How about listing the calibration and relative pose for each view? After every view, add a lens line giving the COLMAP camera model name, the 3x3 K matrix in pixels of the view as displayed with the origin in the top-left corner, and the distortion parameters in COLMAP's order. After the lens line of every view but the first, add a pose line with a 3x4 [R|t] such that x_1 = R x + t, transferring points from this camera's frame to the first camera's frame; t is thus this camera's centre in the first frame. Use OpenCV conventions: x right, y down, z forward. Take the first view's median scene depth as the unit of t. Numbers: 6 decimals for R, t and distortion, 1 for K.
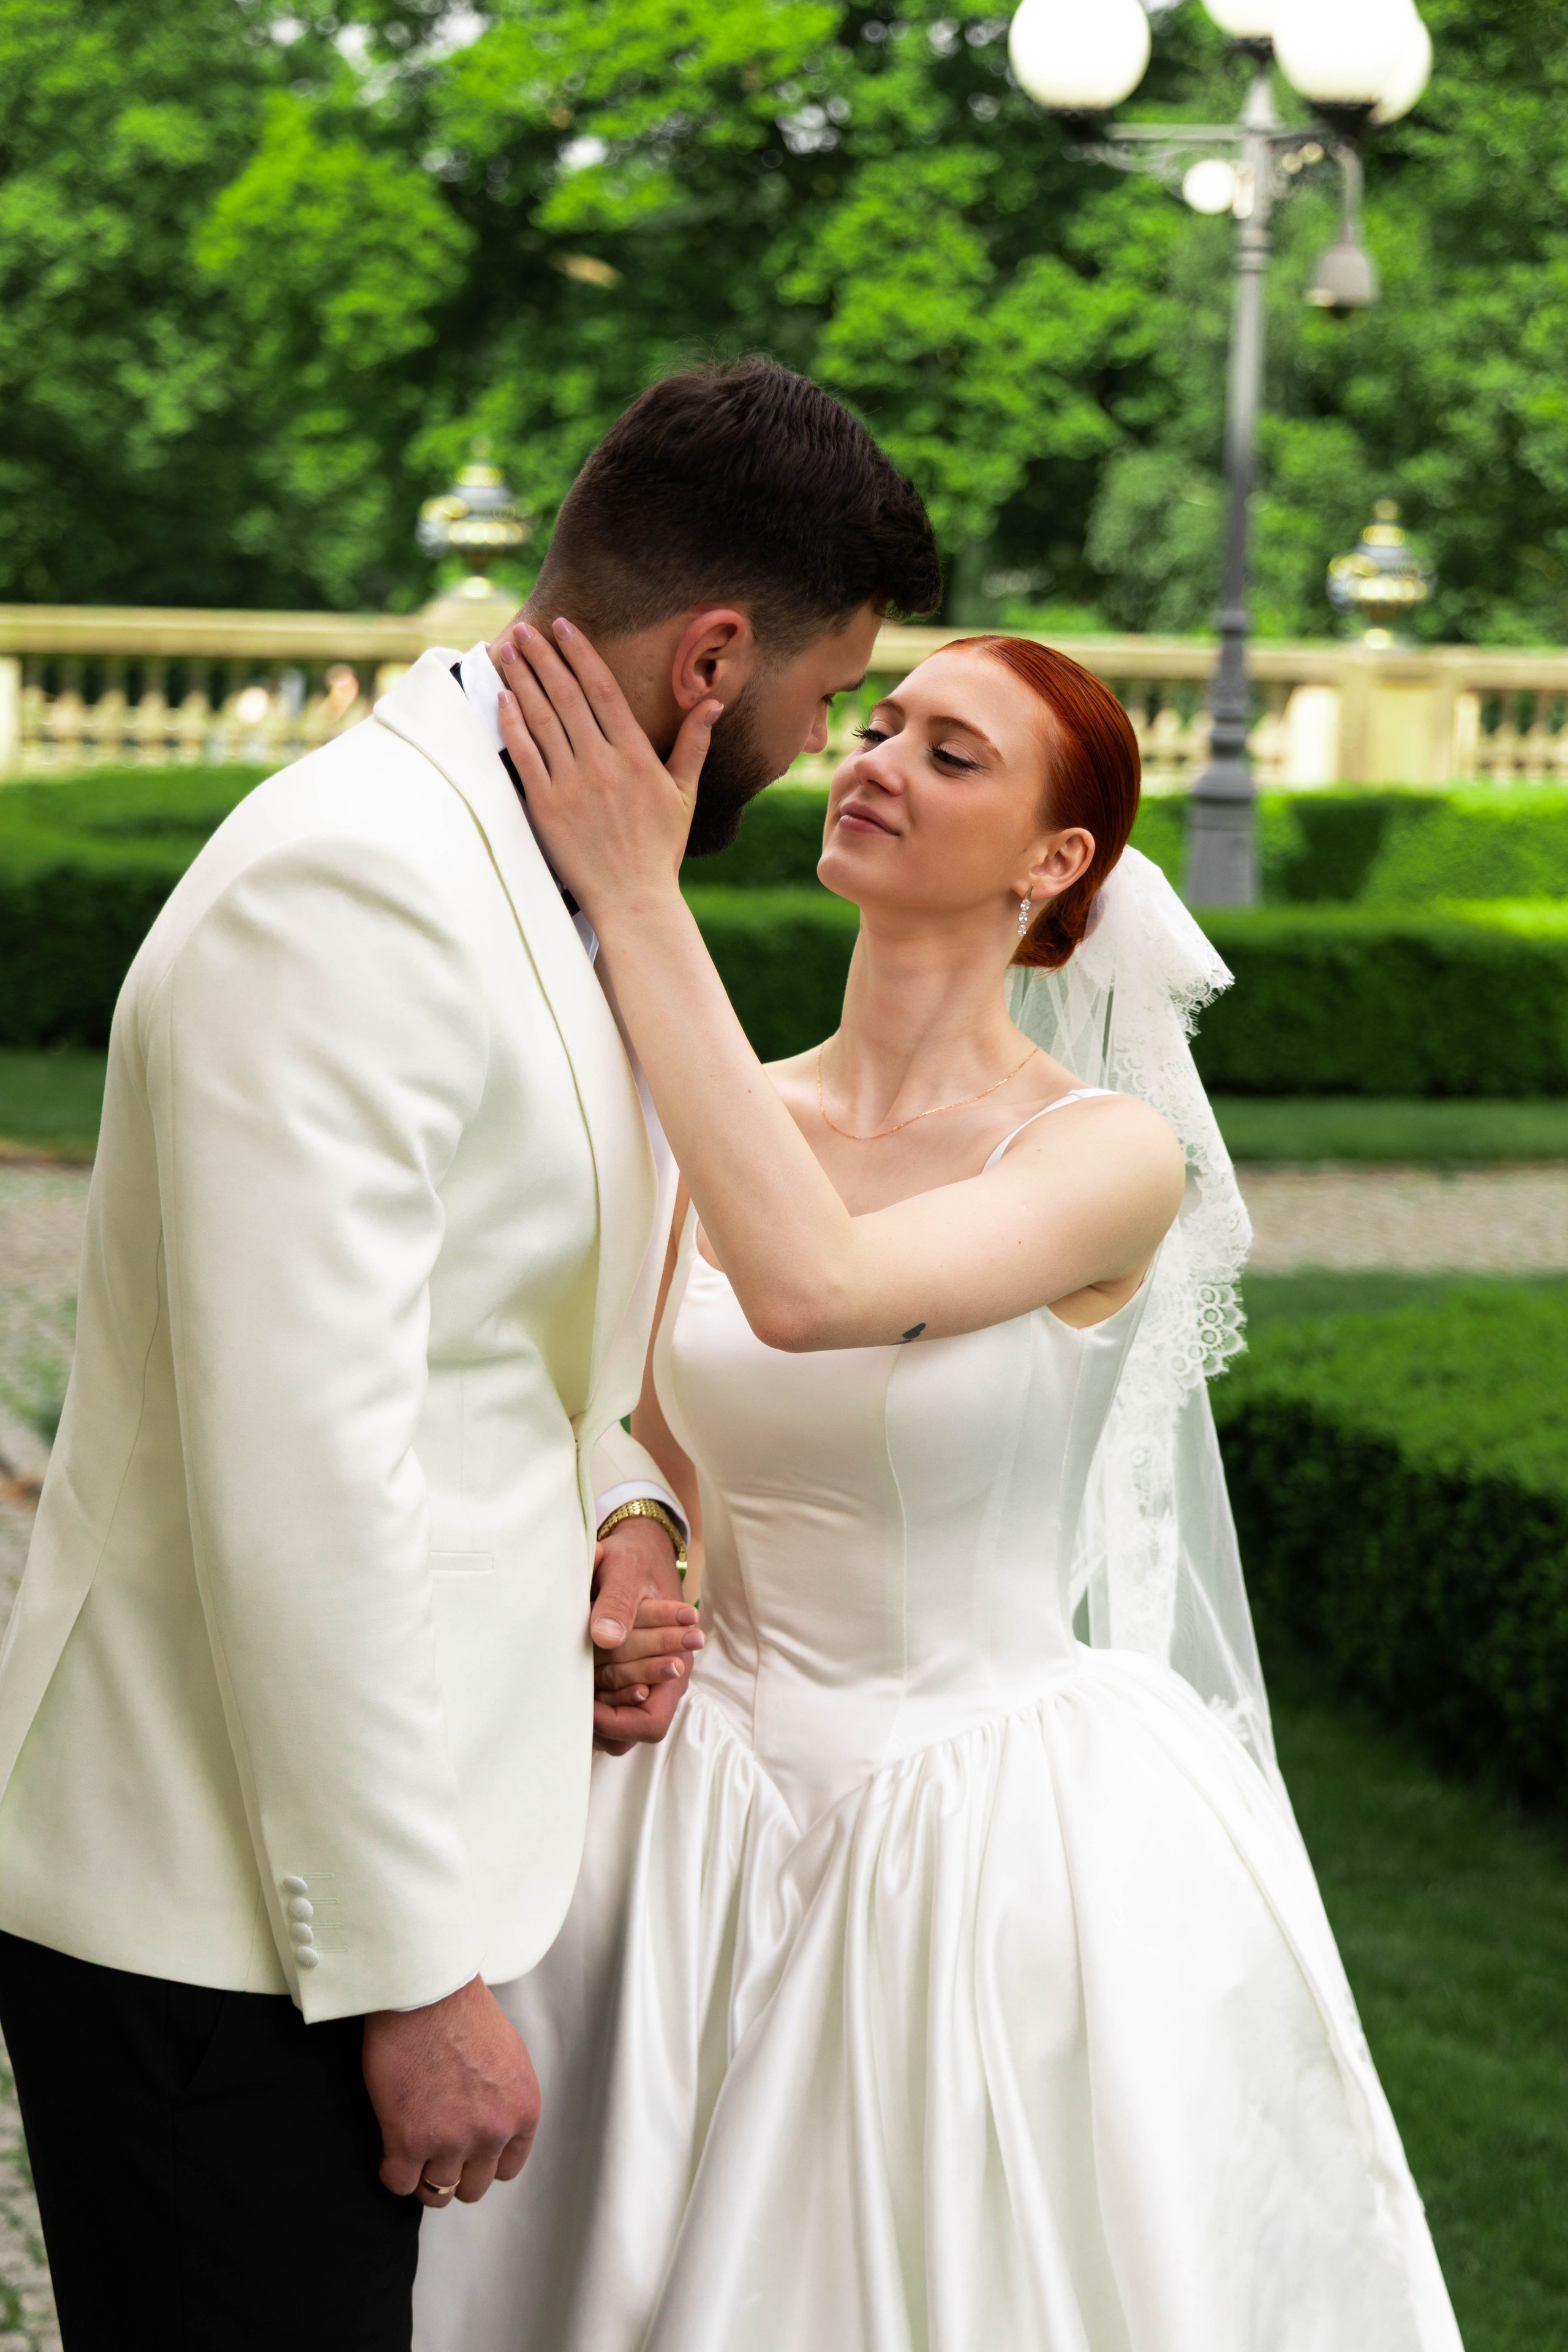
lens RADIAL K [[4740.8, 0, 775.1], [0, 4740.8, 1424.2], [0, 0, 1]] dist [-0.043614, 0.077152]
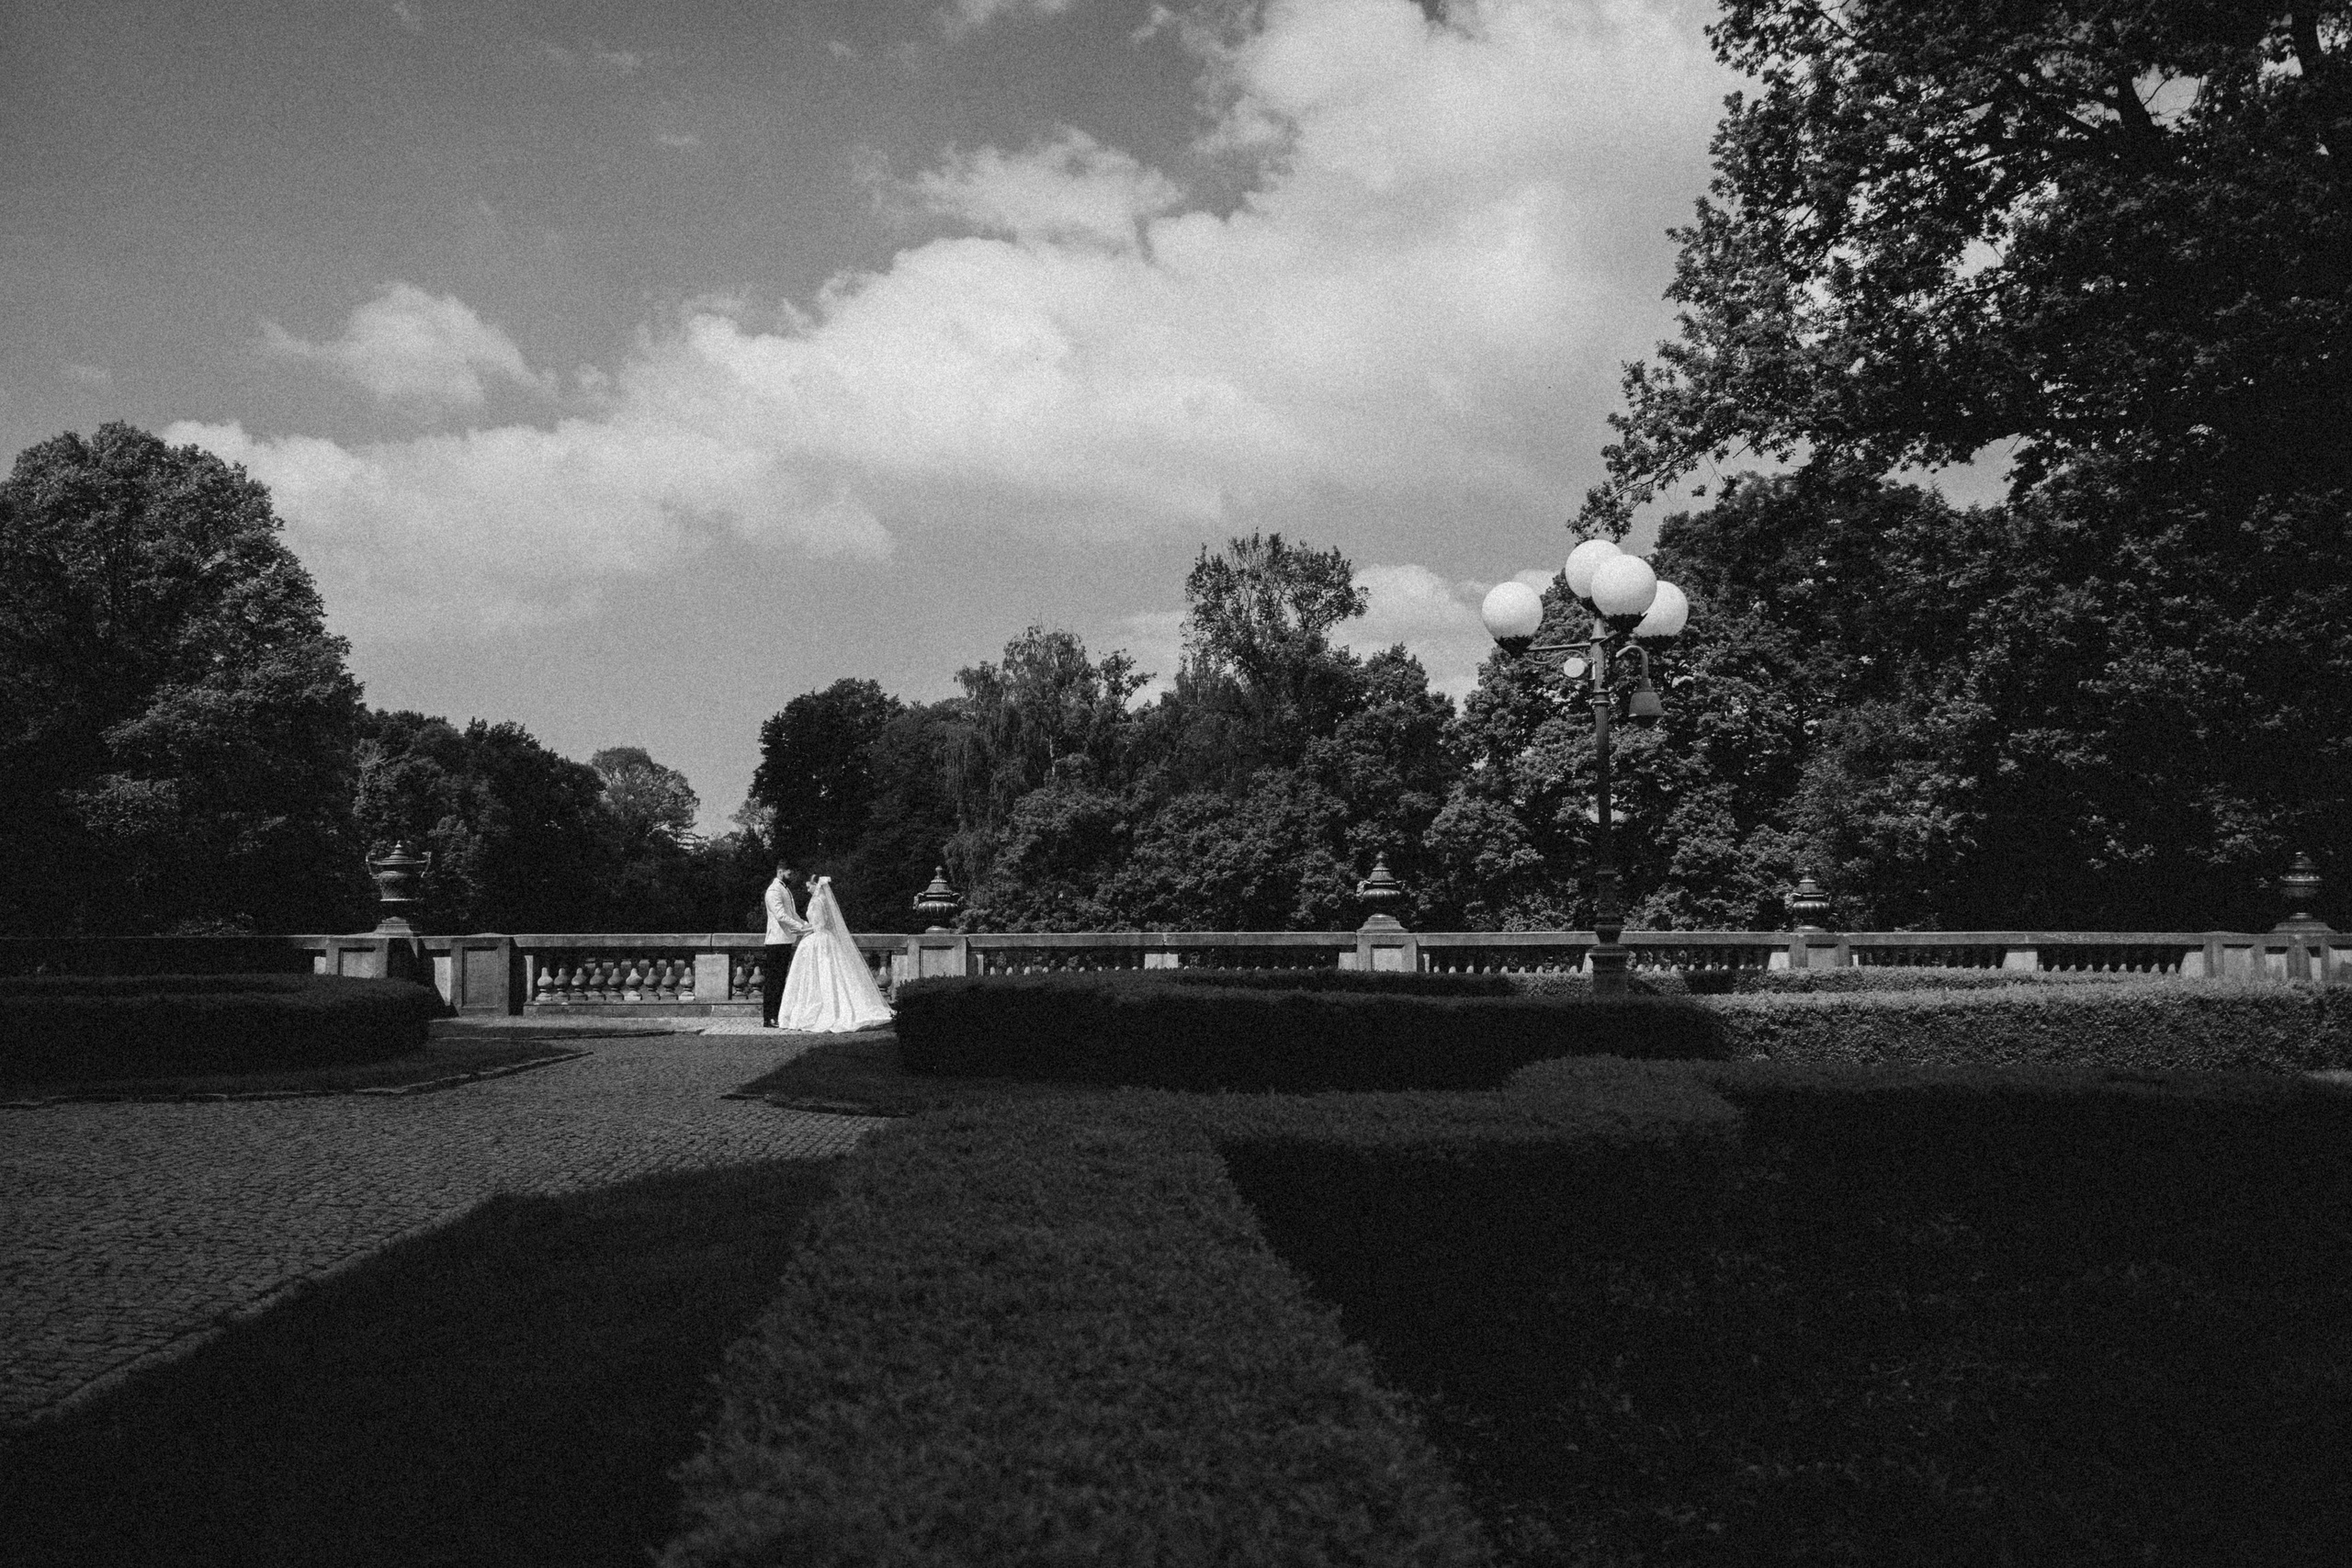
lens RADIAL K [[1764.5, 0, 1121.8], [0, 1764.5, 825.3], [0, 0, 1]] dist [-0.063627, 0.000963]
pose [[0.944626, -0.062031, -0.322234, 0.036759], [-0.026052, 0.964695, -0.262078, 0.003758], [0.327114, 0.255960, 0.909660, 0.059556]]
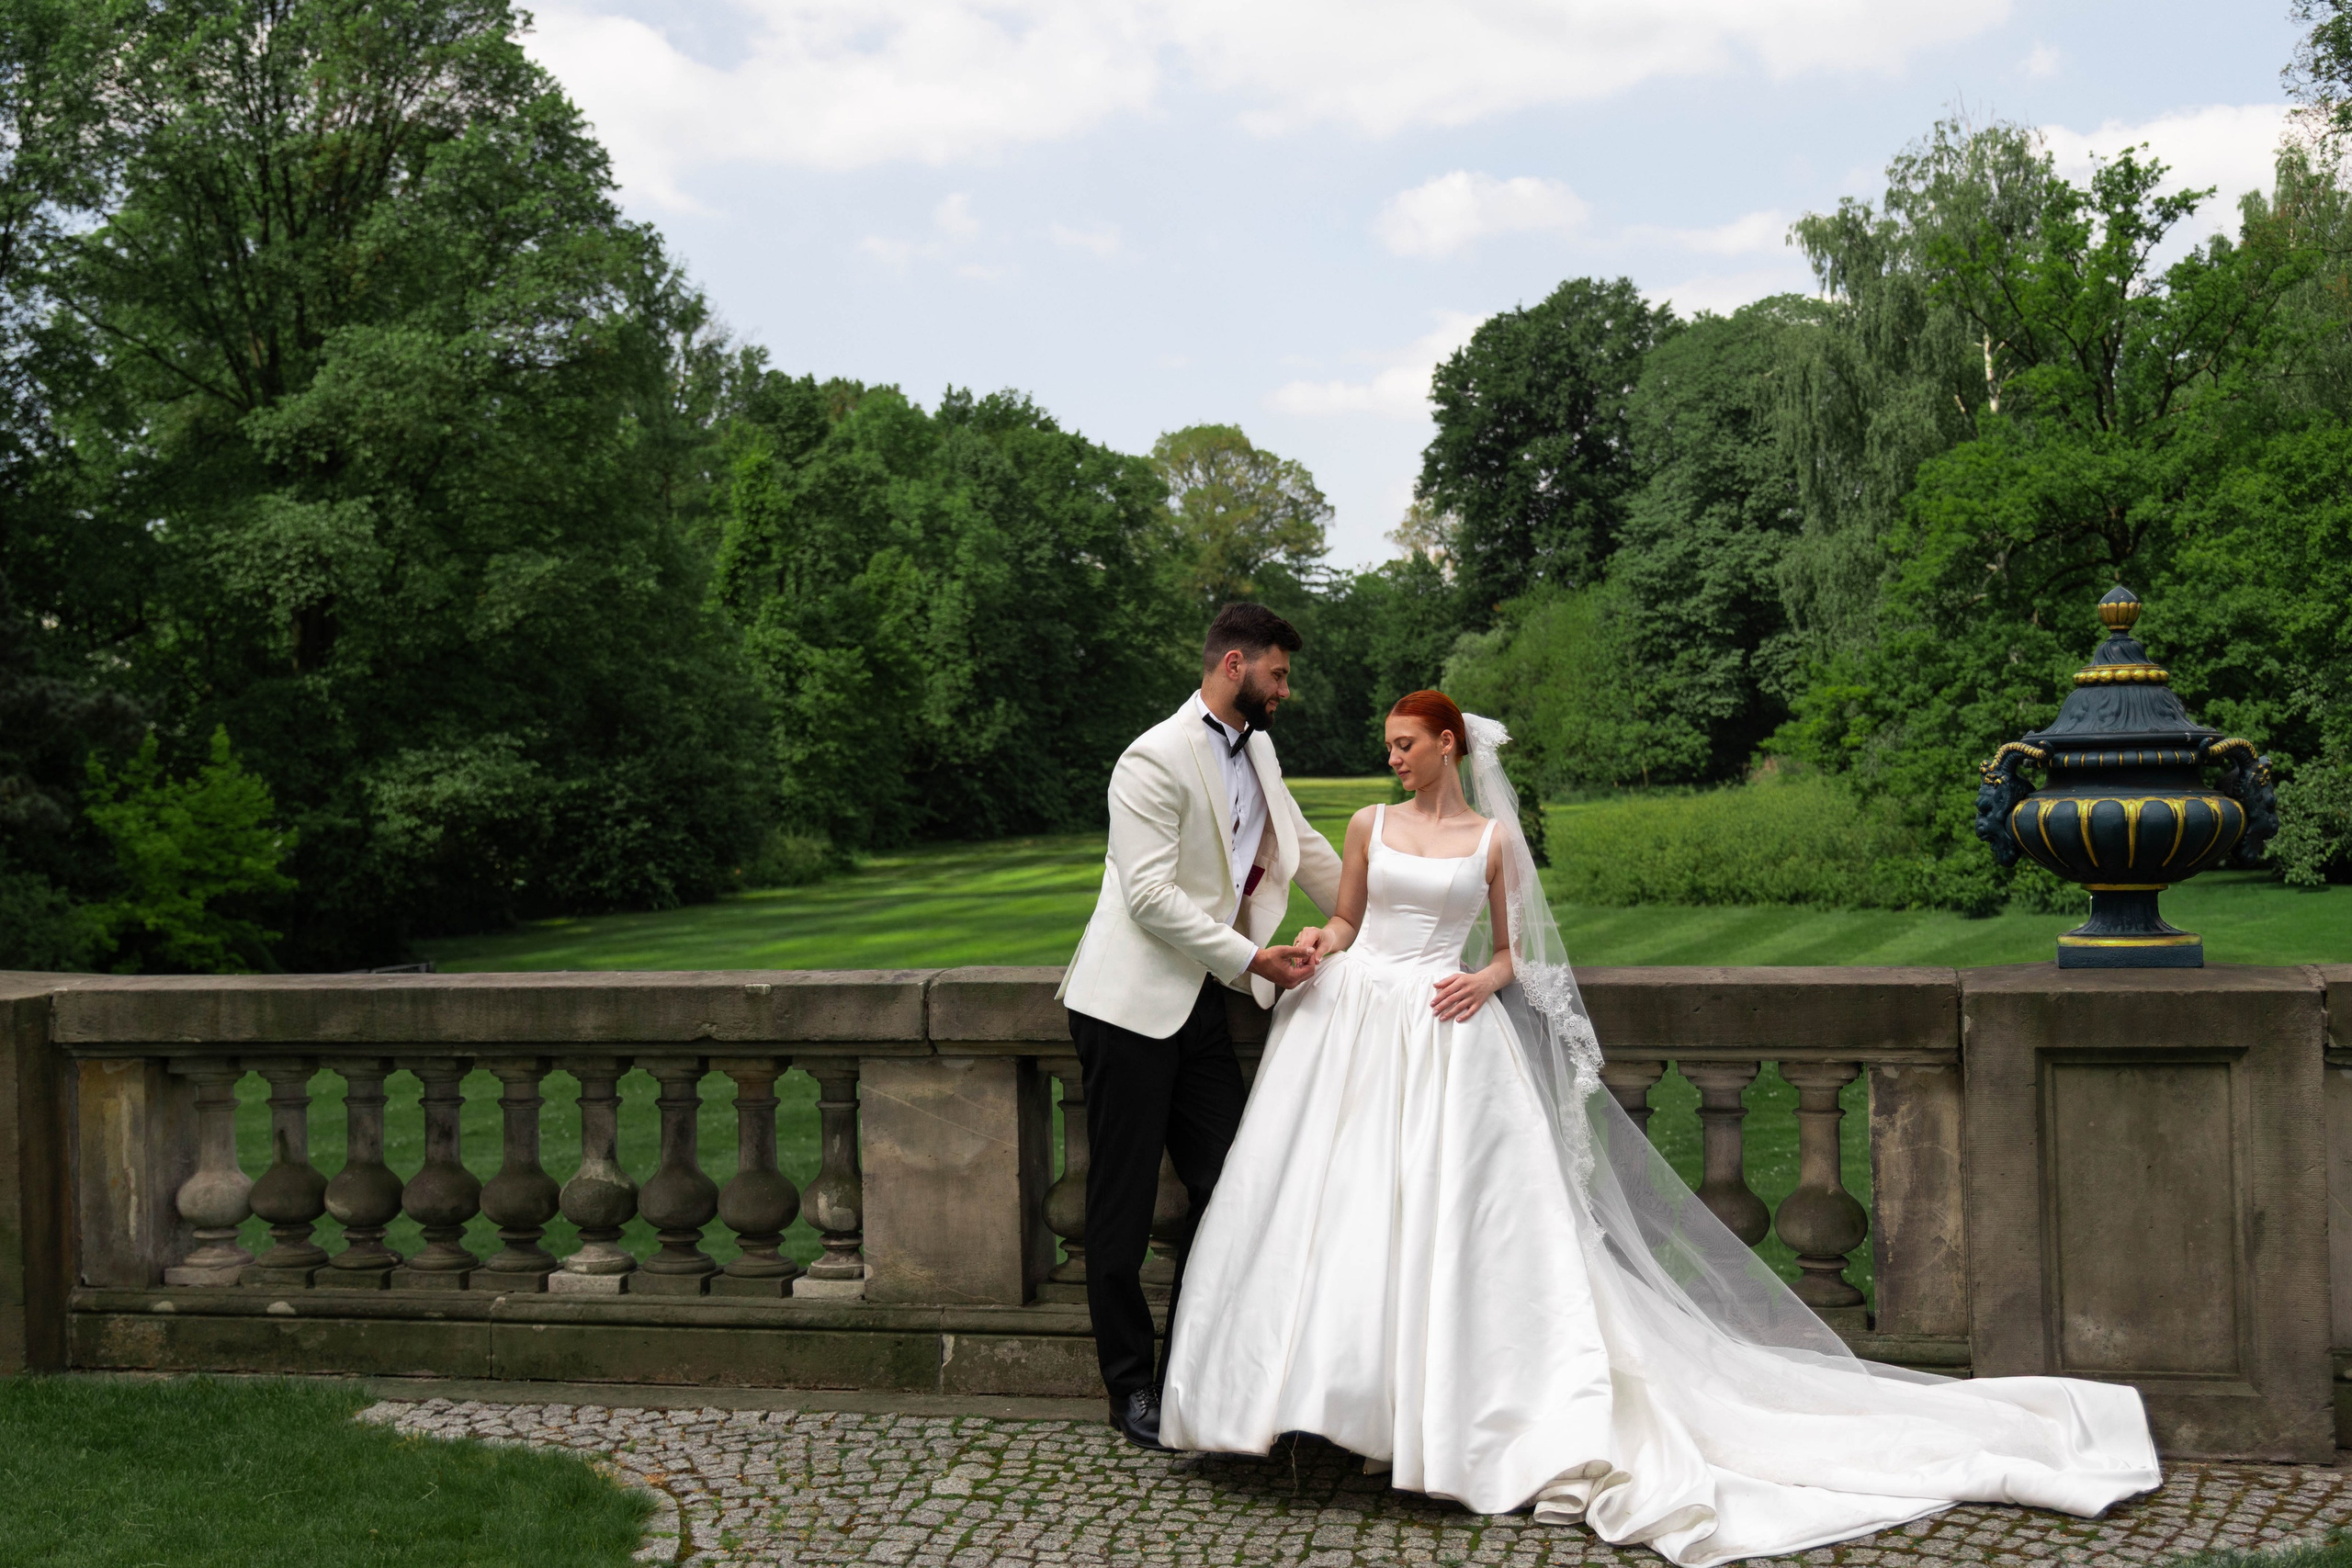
lens RADIAL K [[2786.7, 0, 1159.8], [0, 2786.7, 782.0], [0, 0, 1]] dist [0.042842, -0.014560]
pose [[0.800249, -0.051308, -0.597468, -0.068580], [-0.061011, 0.984197, -0.166236, -0.048488], [0.596555, 0.169483, 0.784473, 0.251783]]
